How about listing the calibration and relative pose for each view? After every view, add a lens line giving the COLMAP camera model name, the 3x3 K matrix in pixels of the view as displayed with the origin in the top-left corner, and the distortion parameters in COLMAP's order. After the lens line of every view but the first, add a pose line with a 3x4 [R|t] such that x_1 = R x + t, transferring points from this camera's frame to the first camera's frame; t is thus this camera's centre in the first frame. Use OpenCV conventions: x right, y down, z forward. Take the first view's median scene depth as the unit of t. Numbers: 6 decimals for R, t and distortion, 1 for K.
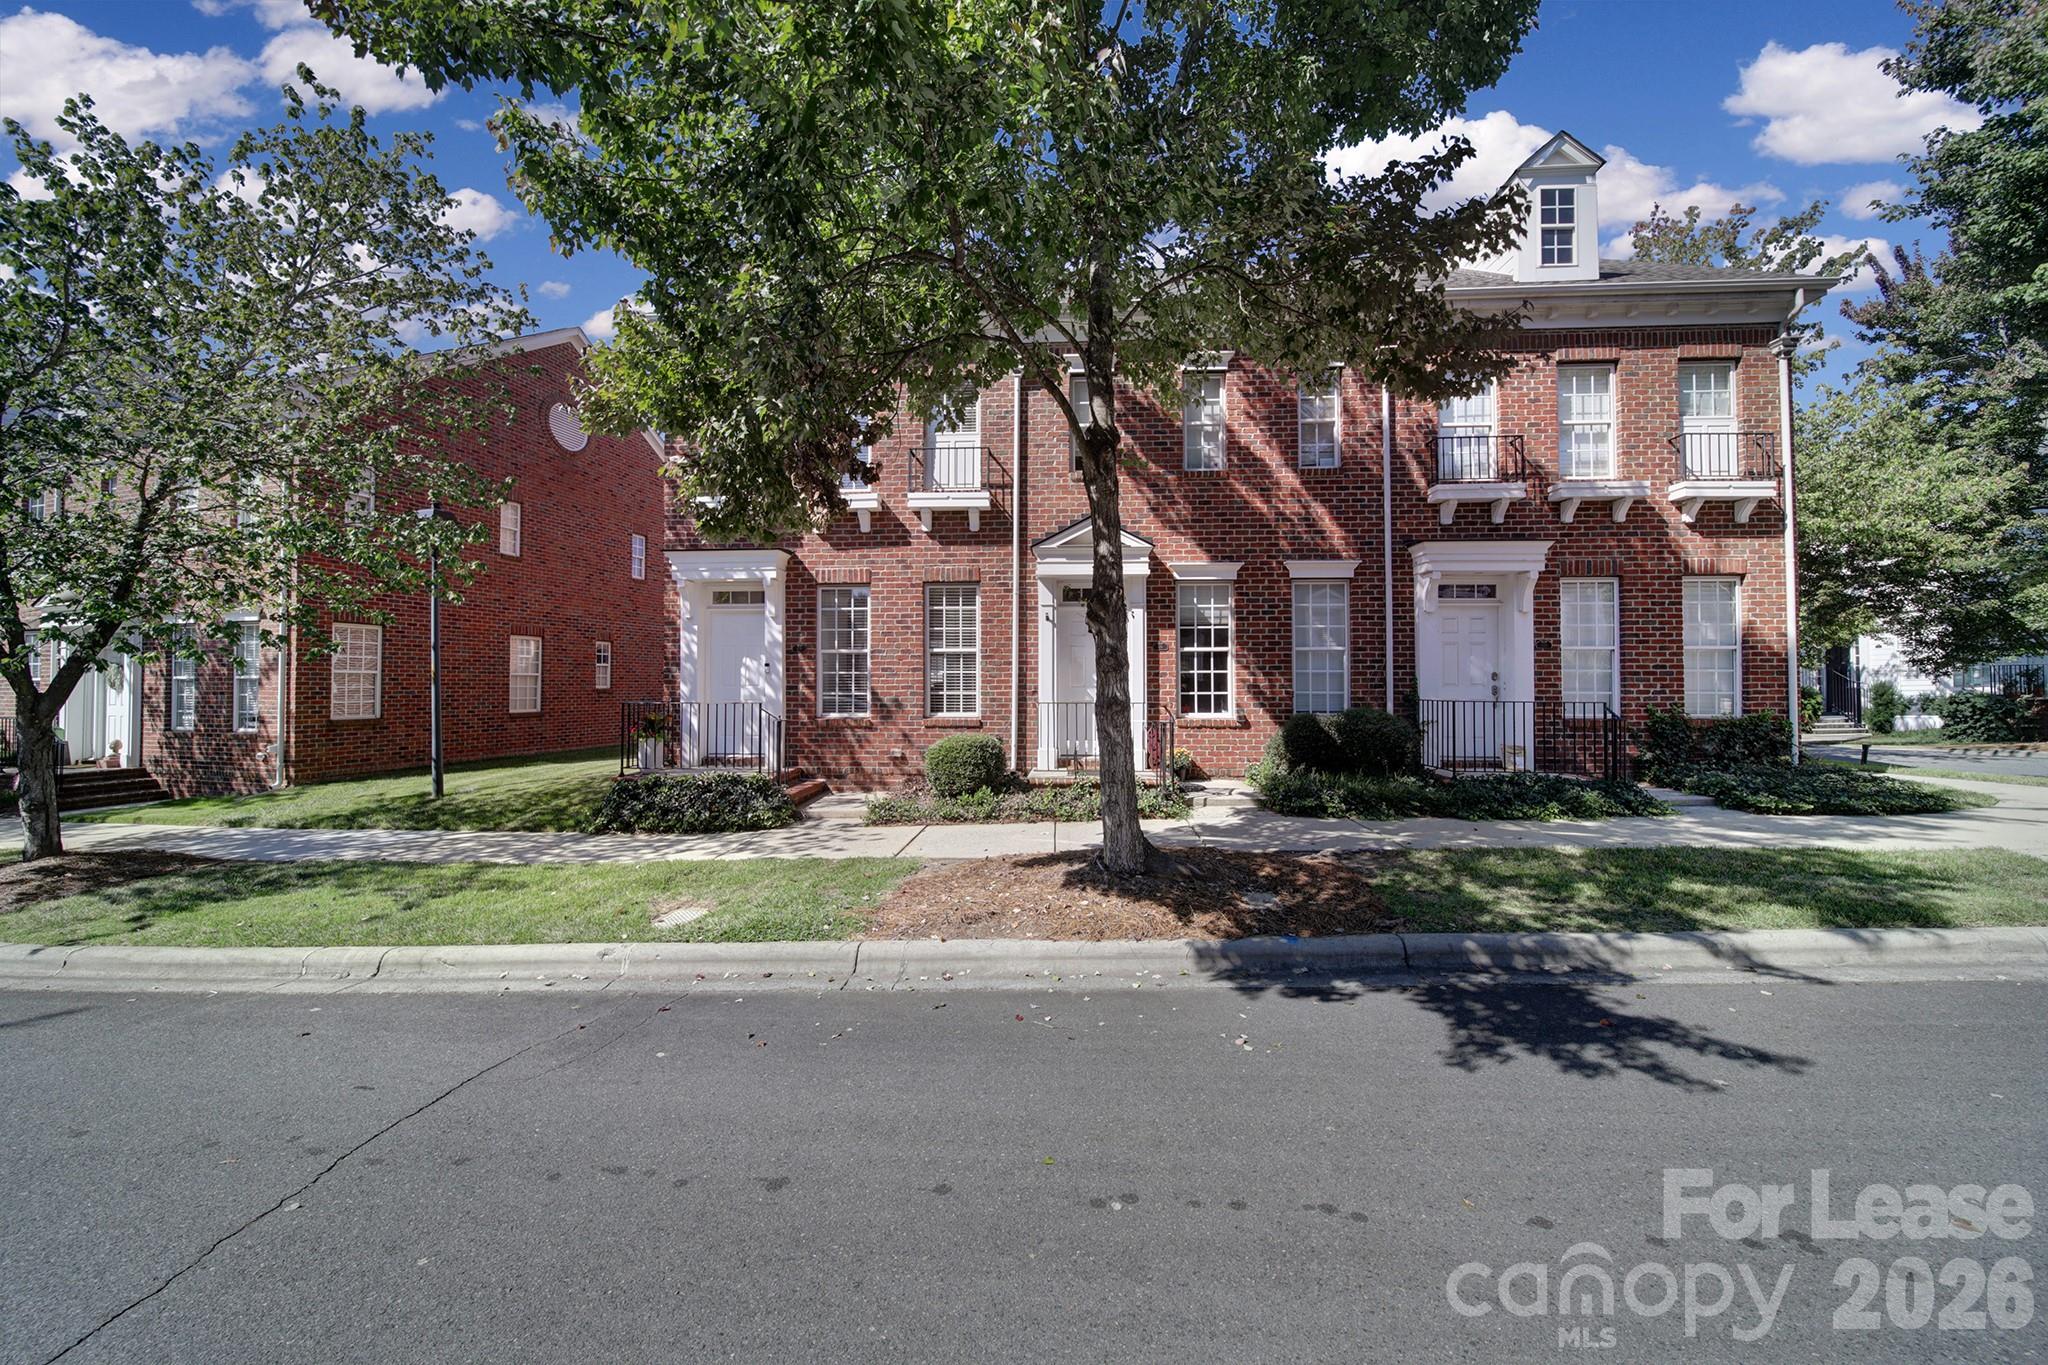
lens RADIAL K [[715.8, 0, 1022.7], [0, 715.8, 671.1], [0, 0, 1]] dist [-0.002436, -0.000536]
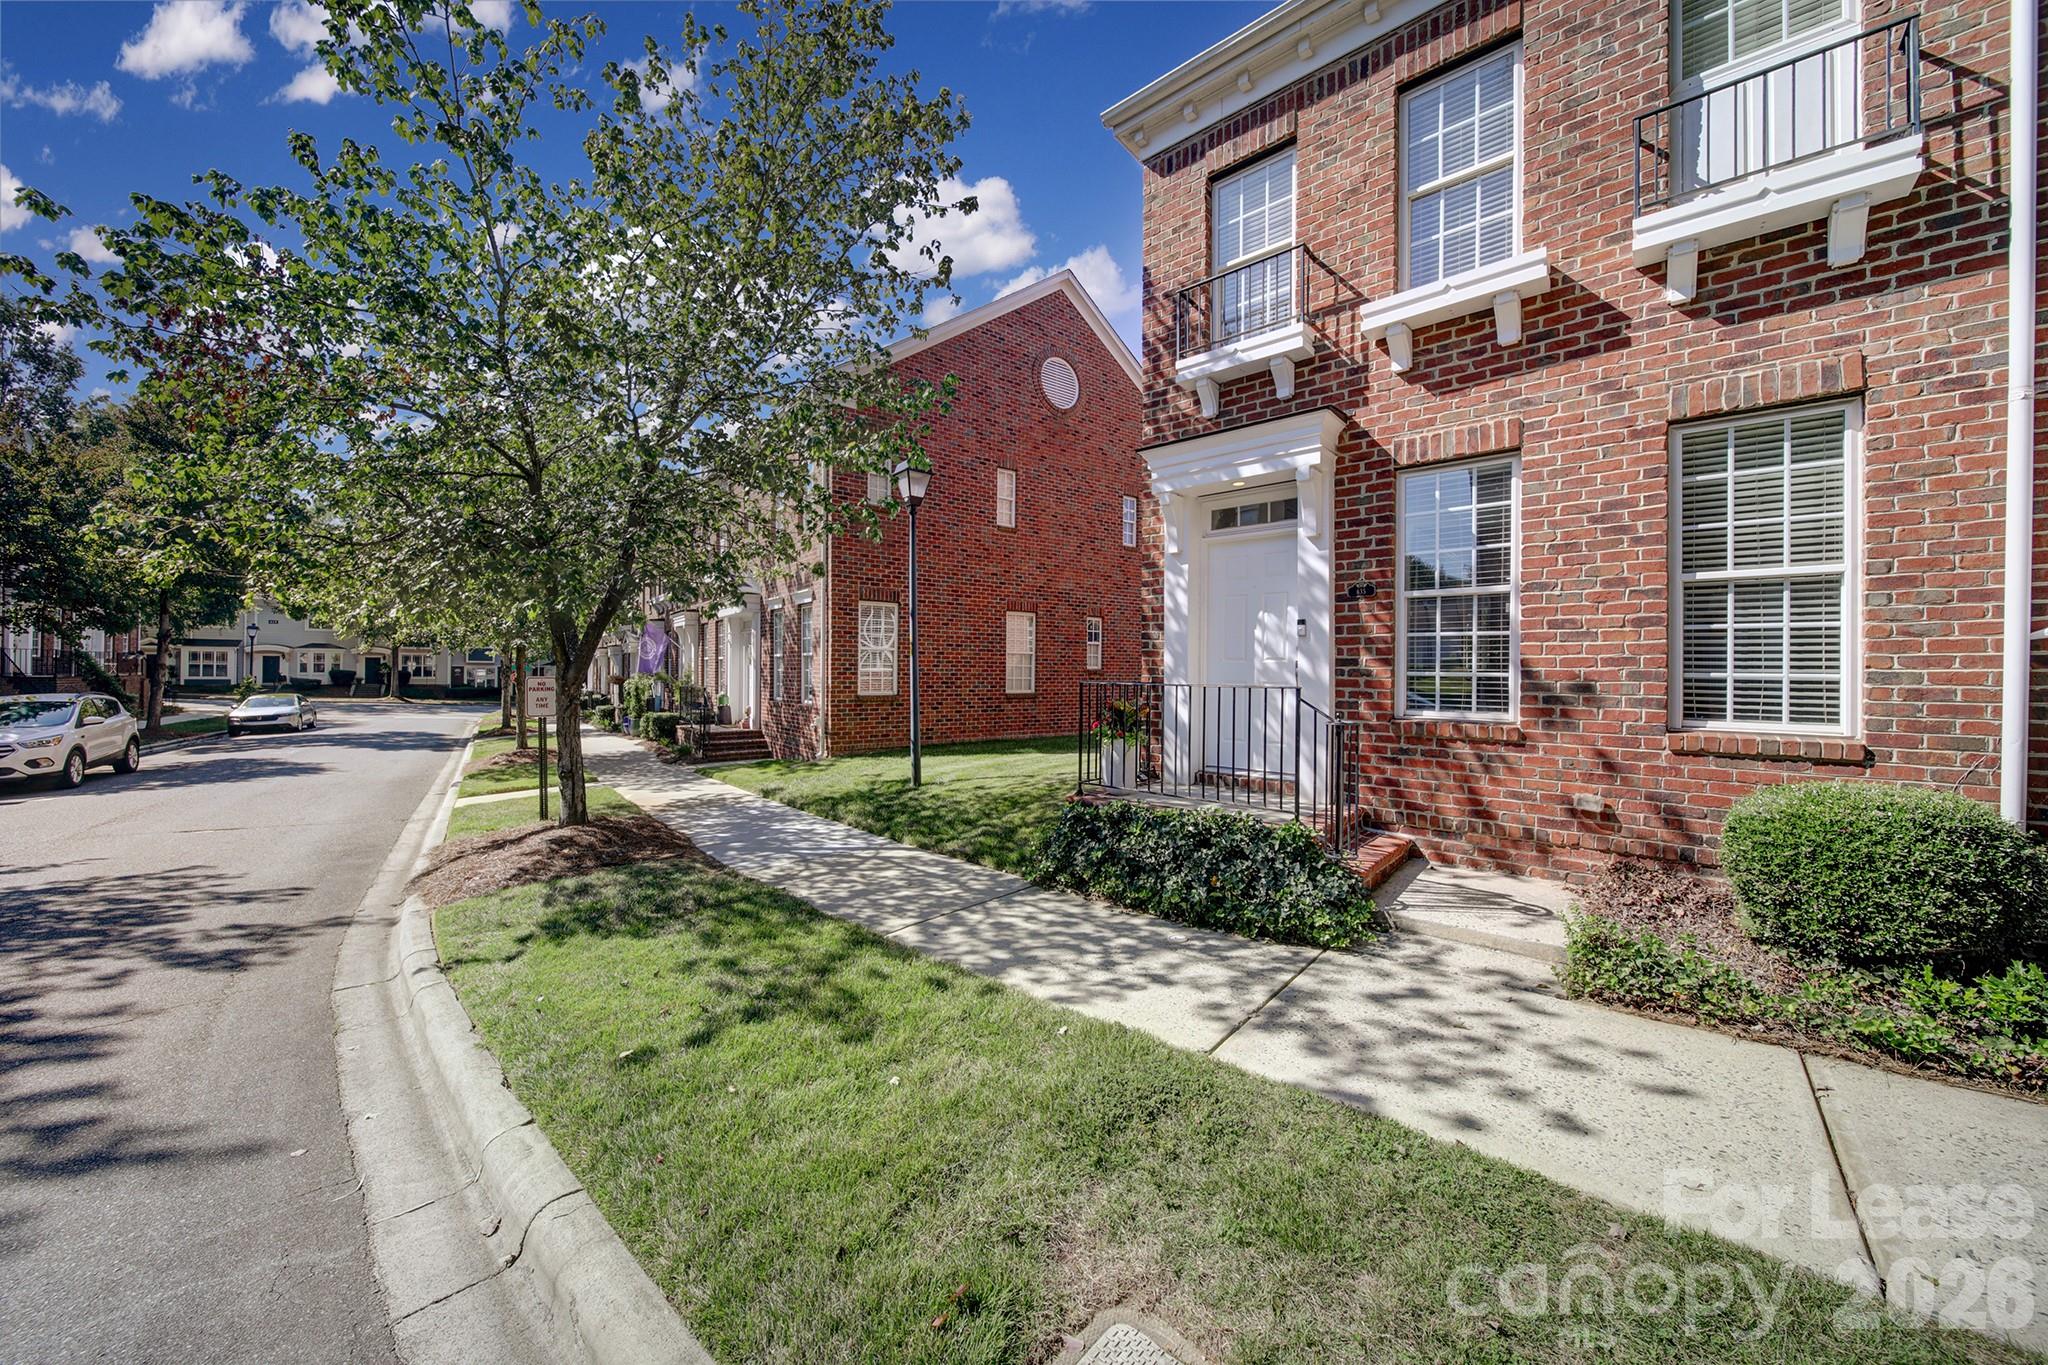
lens RADIAL K [[715.8, 0, 1020.7], [0, 715.8, 668.7], [0, 0, 1]] dist [-0.002436, -0.000536]
pose [[0.788512, 0.007078, -0.614979, -0.182534], [0.001737, 0.999904, 0.013736, 0.020574], [0.615017, -0.011900, 0.788424, 0.410439]]
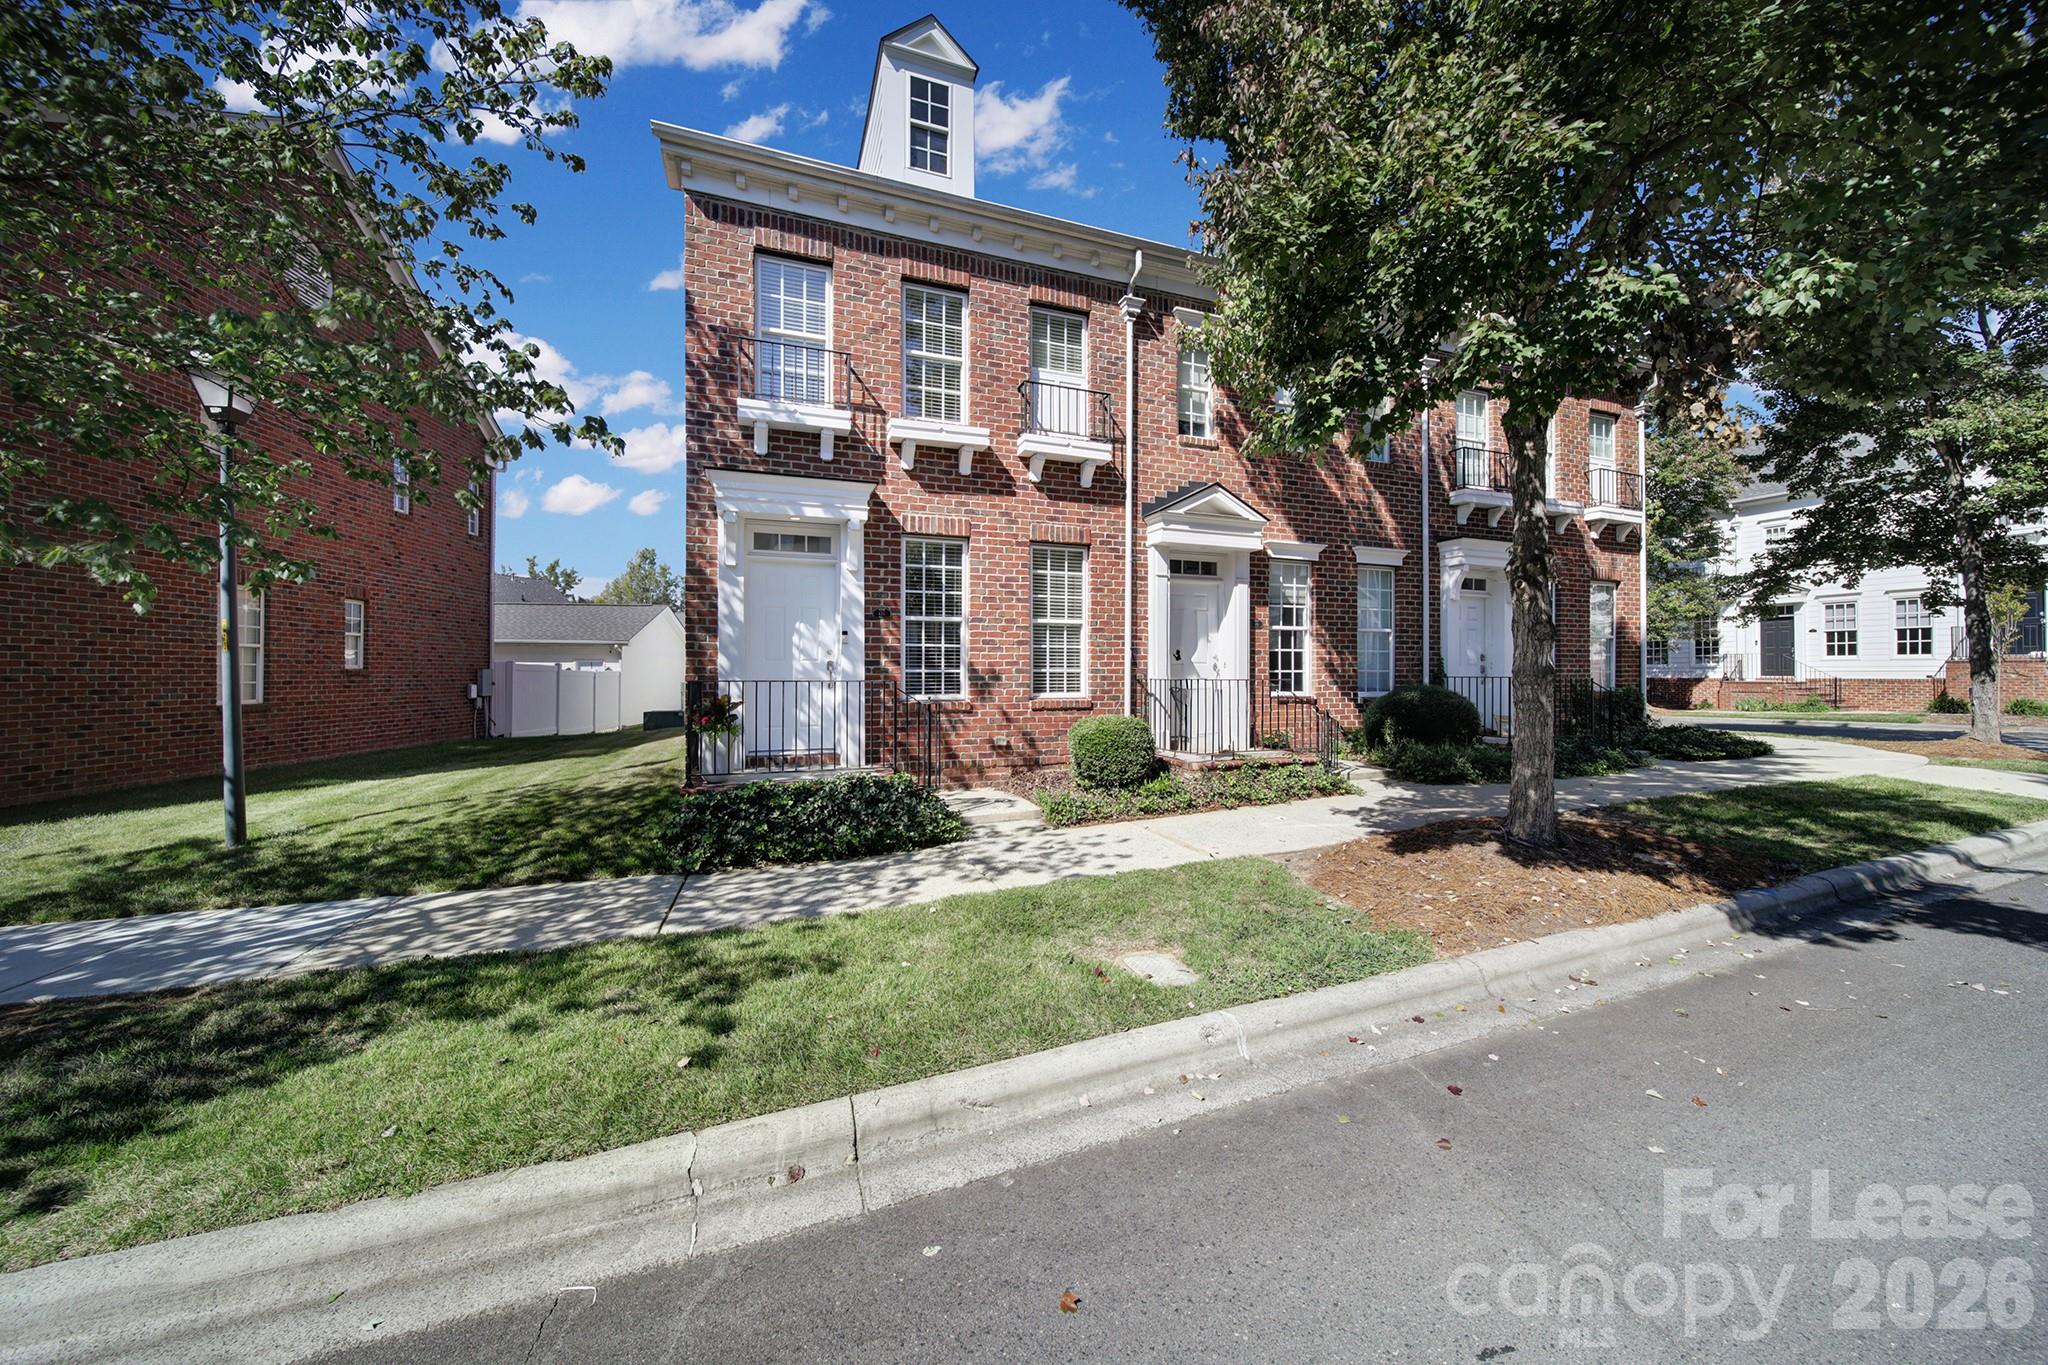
lens RADIAL K [[715.8, 0, 1019.6], [0, 715.8, 670.0], [0, 0, 1]] dist [-0.002436, -0.000536]
pose [[0.916878, 0.003694, 0.399150, -0.493504], [-0.009962, 0.999857, 0.013630, 0.019056], [-0.399043, -0.016473, 0.916784, 0.218491]]
